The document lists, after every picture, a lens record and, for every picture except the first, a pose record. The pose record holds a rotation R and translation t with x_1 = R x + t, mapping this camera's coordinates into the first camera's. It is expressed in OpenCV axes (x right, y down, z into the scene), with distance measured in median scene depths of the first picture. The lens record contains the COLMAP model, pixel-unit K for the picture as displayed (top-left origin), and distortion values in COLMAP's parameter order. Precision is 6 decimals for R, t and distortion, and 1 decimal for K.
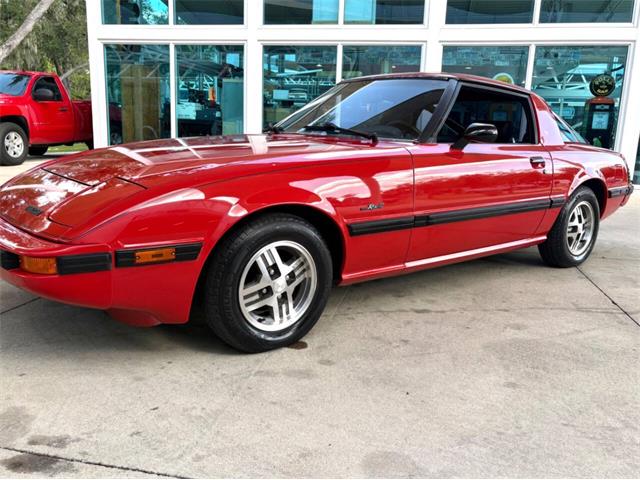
lens RADIAL K [[544.7, 0, 320.0], [0, 544.7, 240.0], [0, 0, 1]] dist [0.024263, -0.010472]
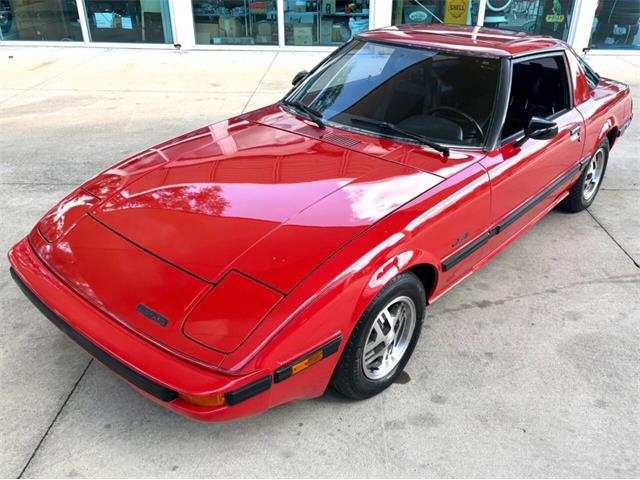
lens RADIAL K [[562.8, 0, 331.0], [0, 562.8, 256.6], [0, 0, 1]] dist [0.006870, -0.000044]
pose [[0.982034, -0.116866, 0.148159, -0.257666], [0.065217, 0.946956, 0.314677, -0.323007], [-0.177075, -0.299361, 0.937565, 0.043528]]
